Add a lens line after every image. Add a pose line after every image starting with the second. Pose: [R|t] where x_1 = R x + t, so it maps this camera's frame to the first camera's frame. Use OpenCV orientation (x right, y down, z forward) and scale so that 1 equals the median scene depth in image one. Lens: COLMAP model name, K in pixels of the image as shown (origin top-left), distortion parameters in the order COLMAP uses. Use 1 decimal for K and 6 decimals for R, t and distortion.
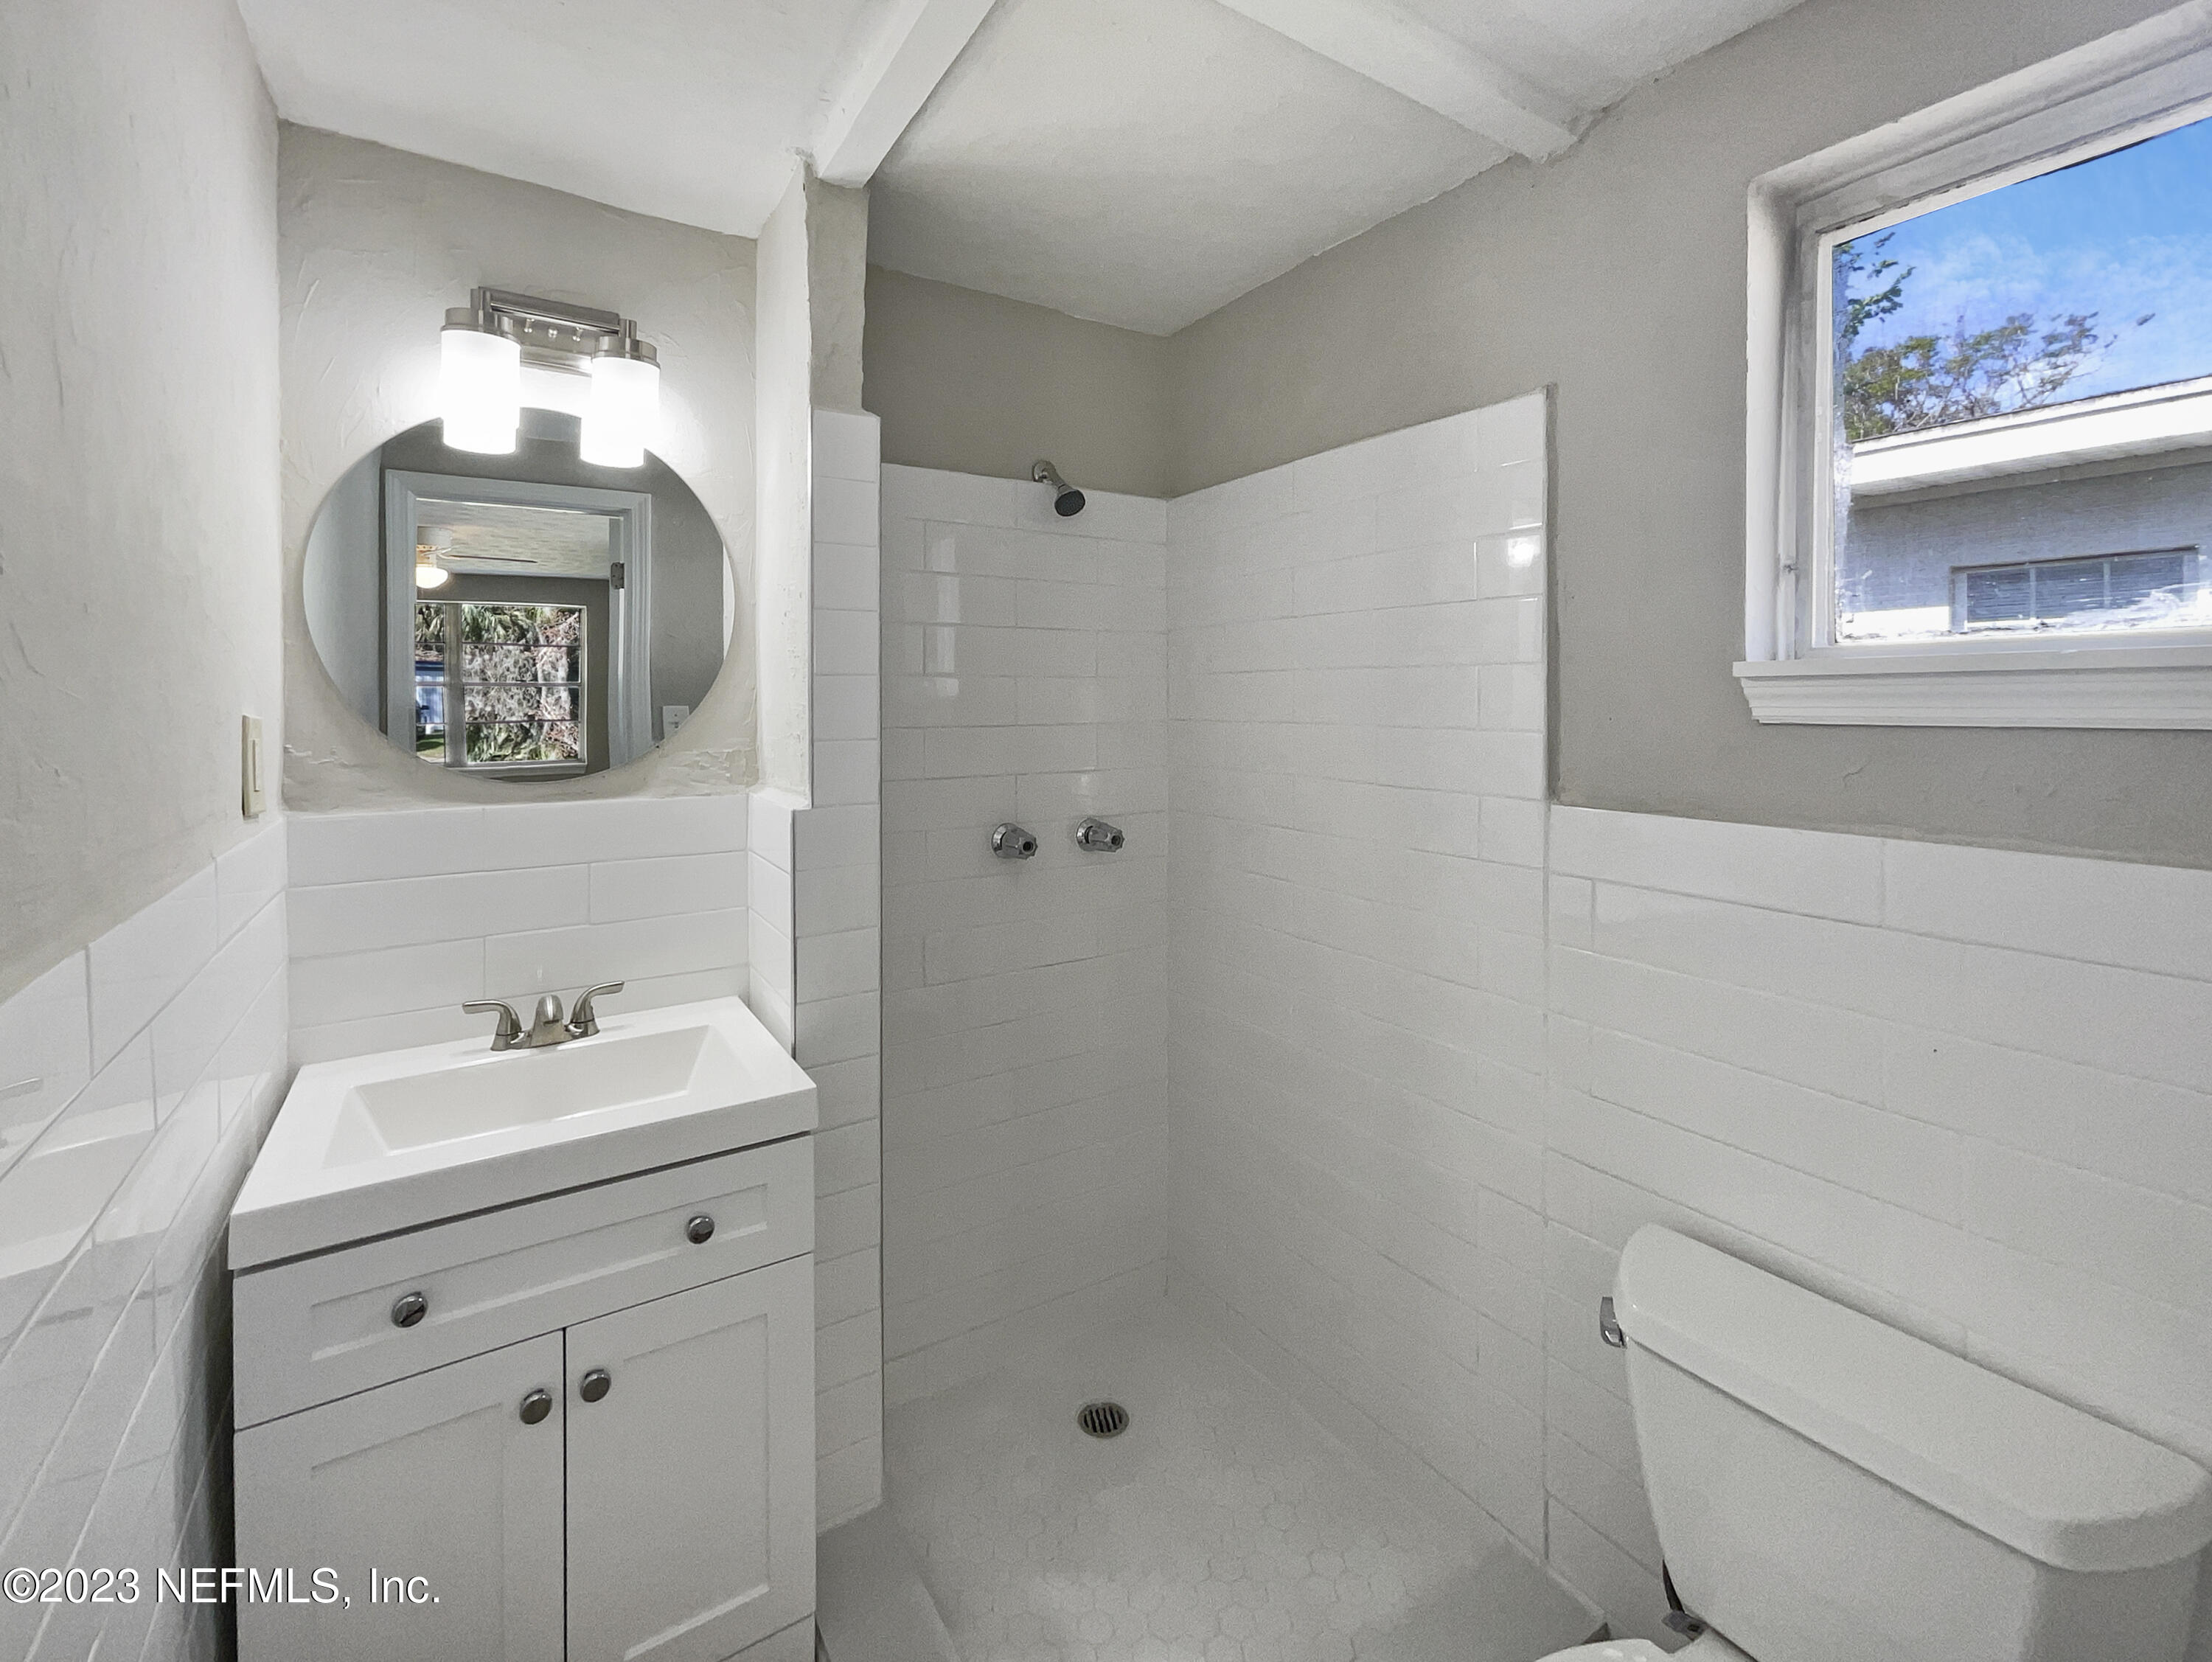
lens RADIAL K [[965.5, 0, 1068.5], [0, 965.5, 703.5], [0, 0, 1]] dist [-0.002669, 0.000011]
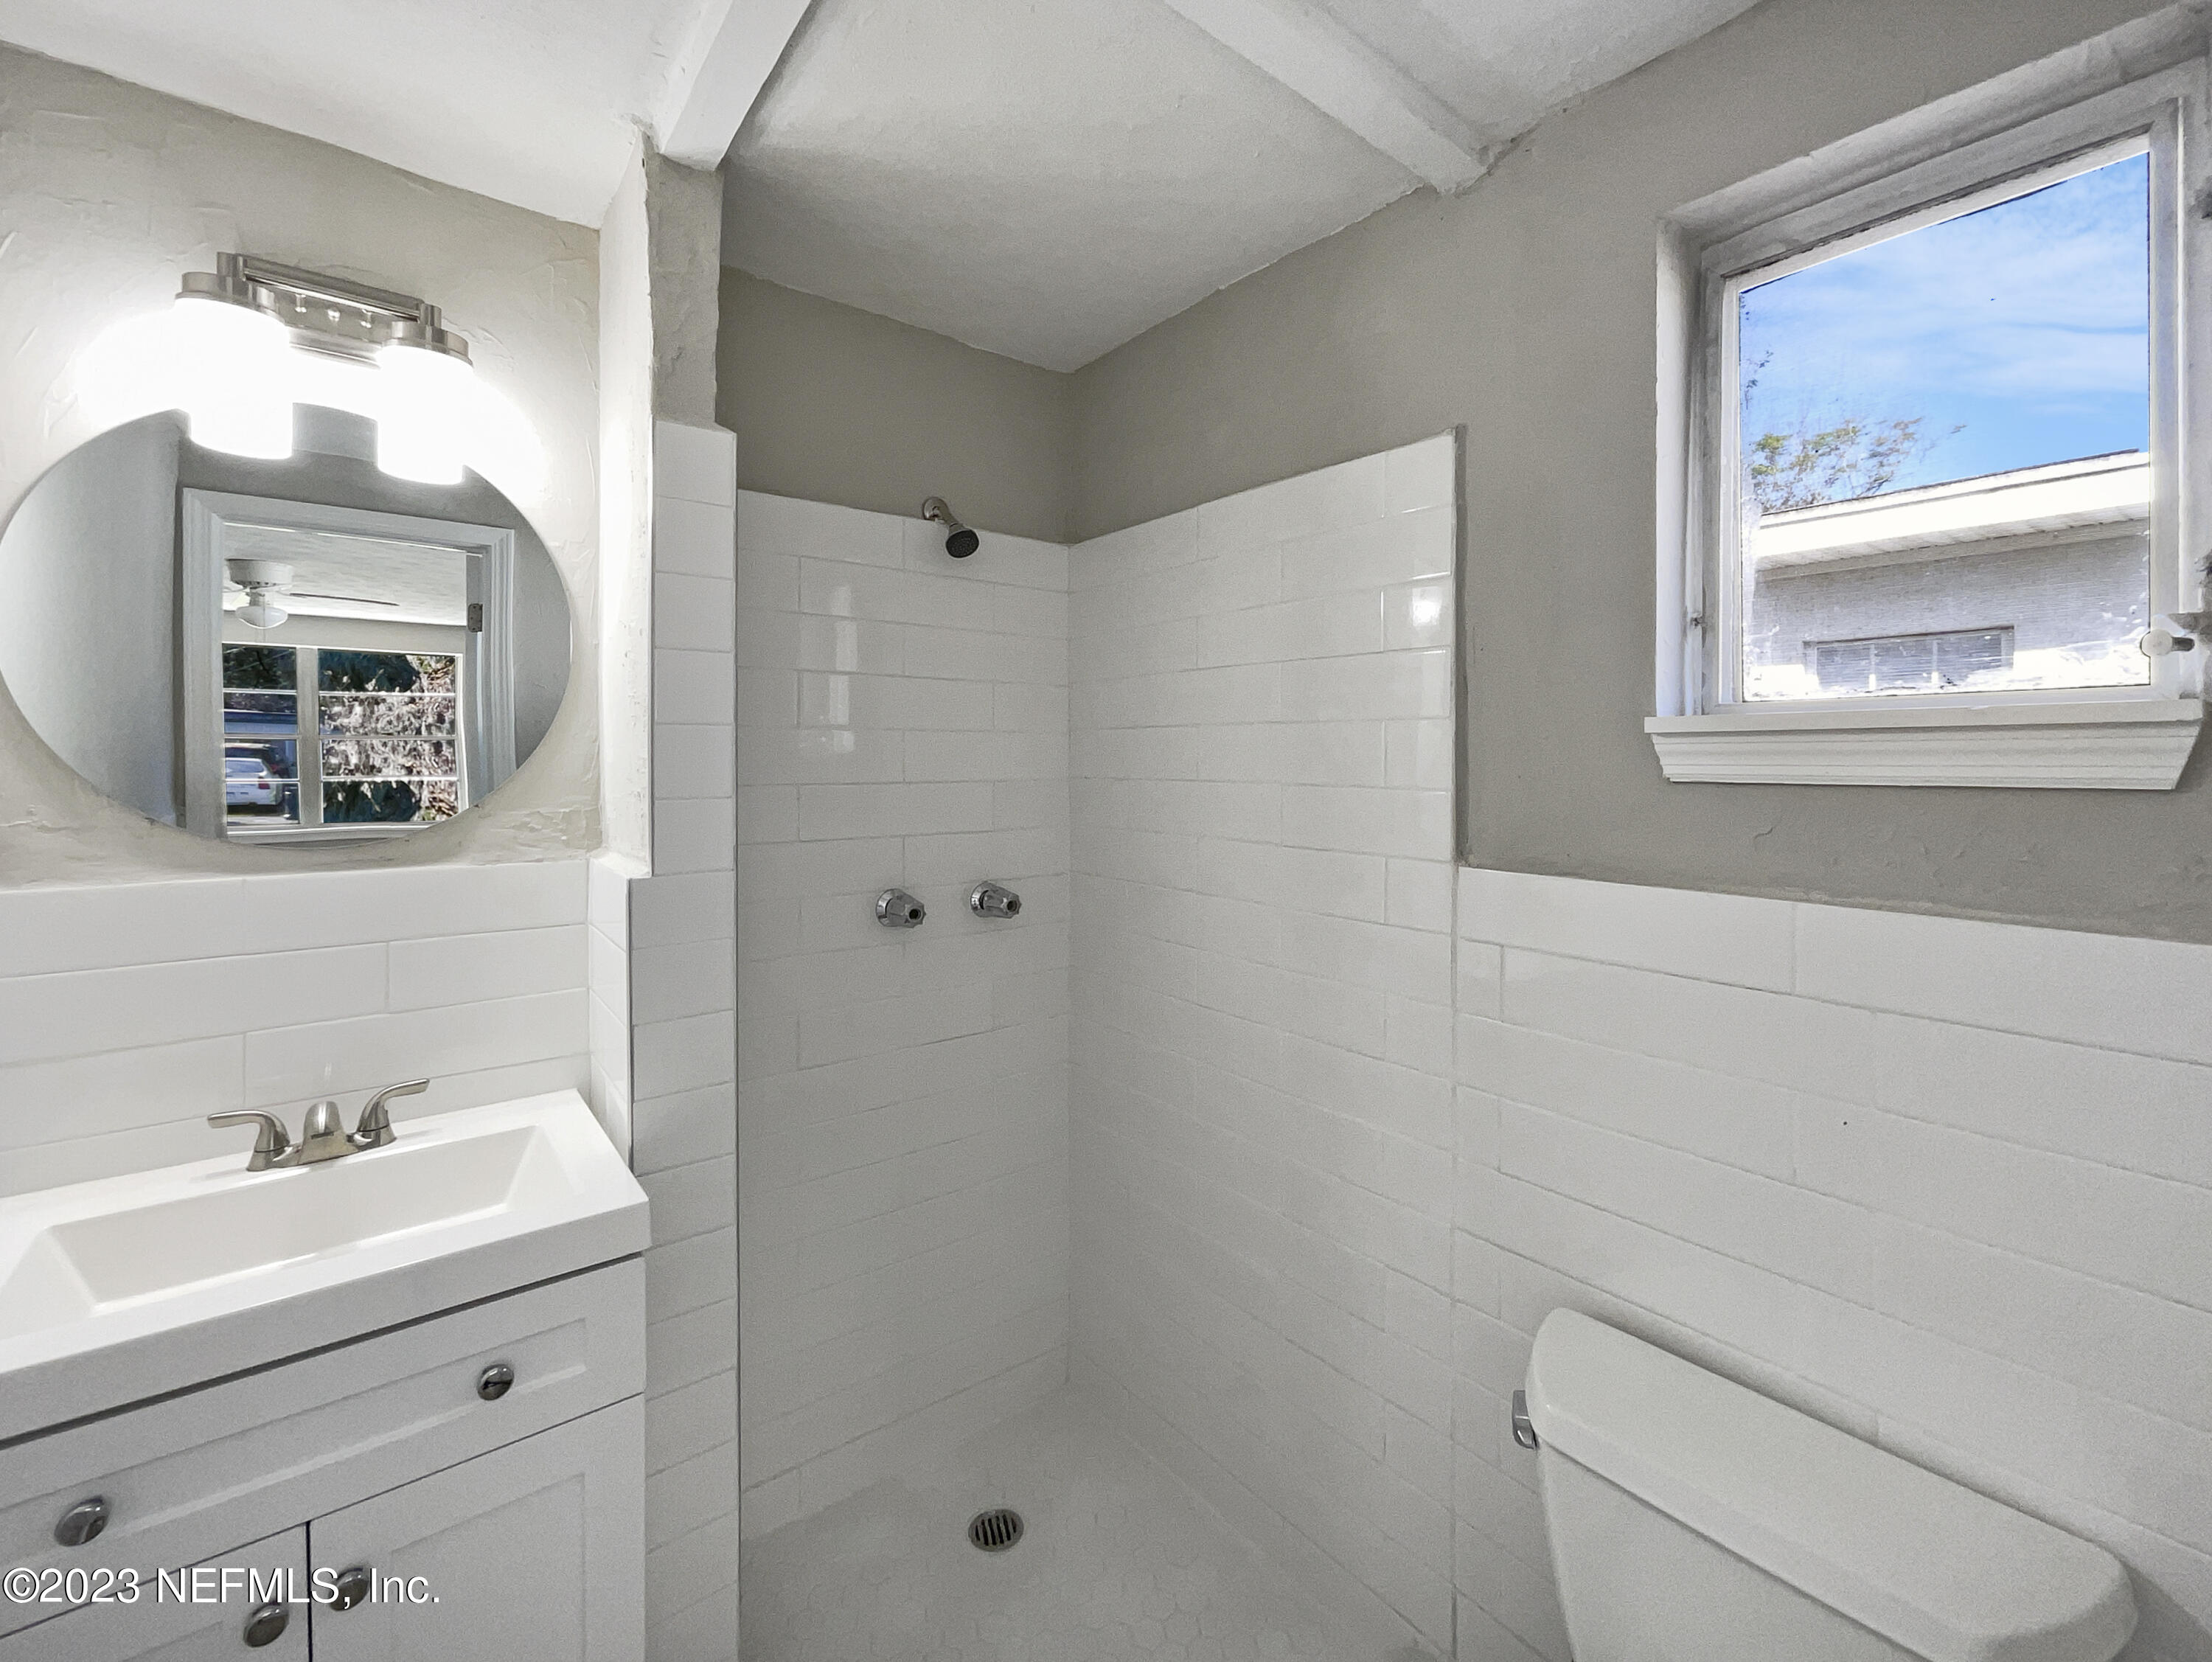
lens RADIAL K [[956.1, 0, 1092.2], [0, 956.1, 745.4], [0, 0, 1]] dist [0.002203, 0.000078]
pose [[0.994174, 0.007479, 0.107529, 0.037139], [-0.005454, 0.999803, -0.019110, 0.004883], [-0.107651, 0.018412, 0.994018, 0.097994]]
